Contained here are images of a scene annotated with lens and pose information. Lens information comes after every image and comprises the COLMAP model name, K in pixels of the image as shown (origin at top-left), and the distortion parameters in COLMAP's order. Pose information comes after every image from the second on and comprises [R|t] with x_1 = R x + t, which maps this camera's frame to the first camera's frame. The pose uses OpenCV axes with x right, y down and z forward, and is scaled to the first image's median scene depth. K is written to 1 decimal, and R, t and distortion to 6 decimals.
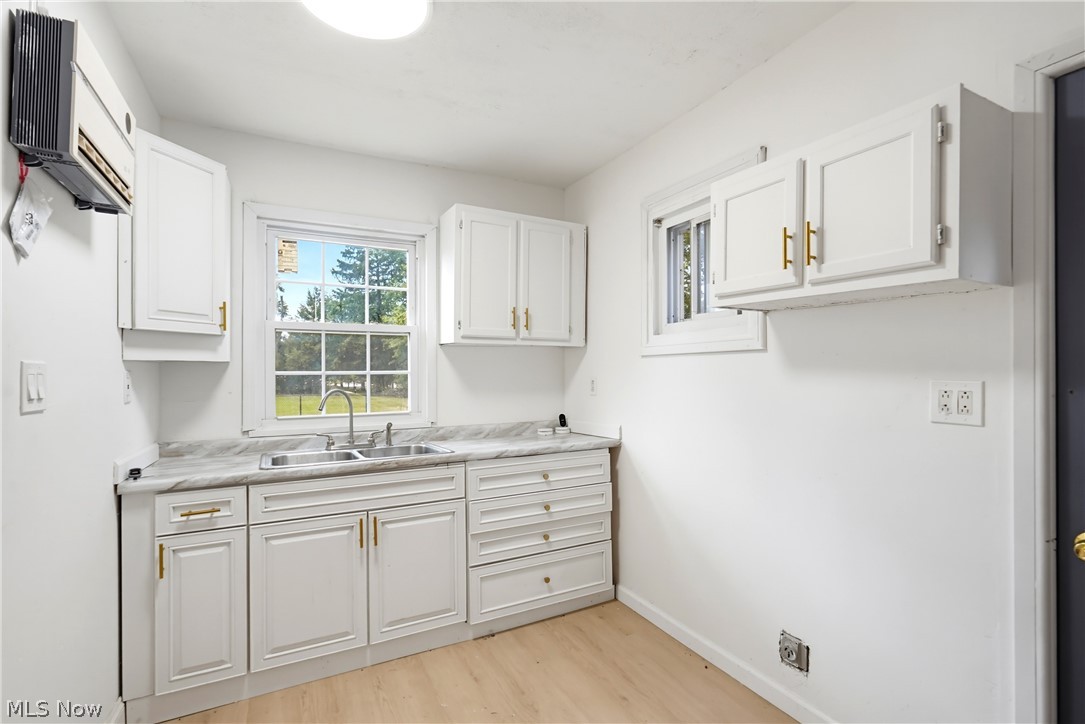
lens RADIAL K [[496.7, 0, 538.2], [0, 496.7, 364.8], [0, 0, 1]] dist [0.000318, -0.000394]
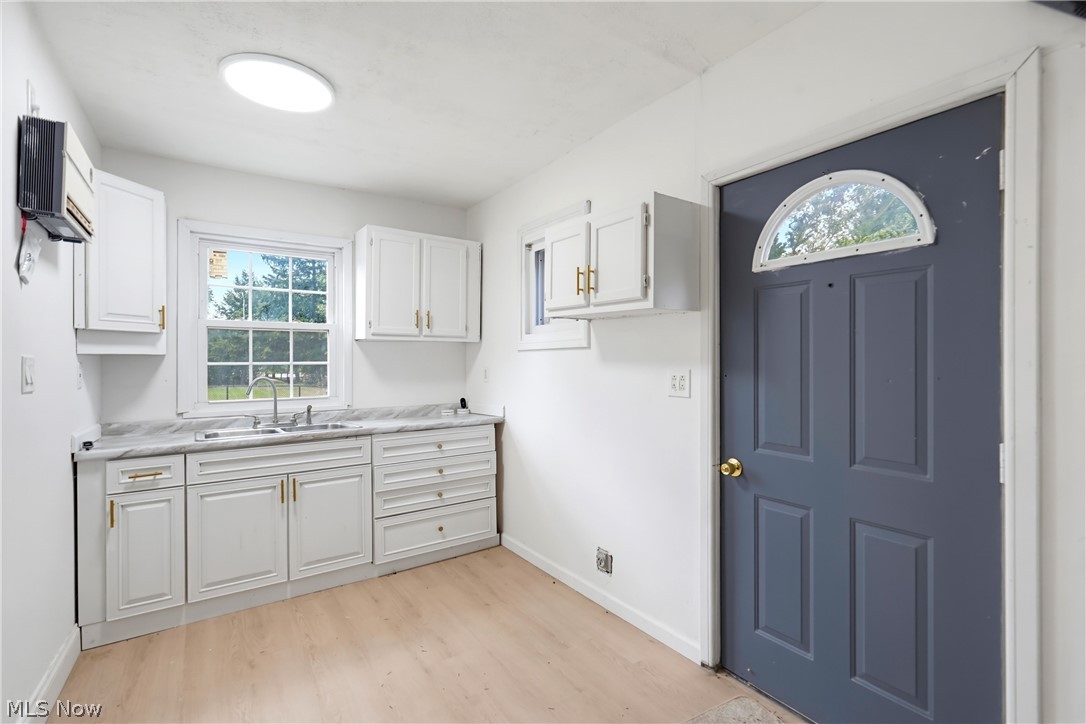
lens RADIAL K [[497.2, 0, 548.3], [0, 497.2, 357.6], [0, 0, 1]] dist [0.000318, -0.000394]
pose [[0.991980, 0.001734, 0.126380, 0.154712], [-0.002410, 0.999984, 0.005195, -0.007993], [-0.126369, -0.005458, 0.991968, -0.337047]]
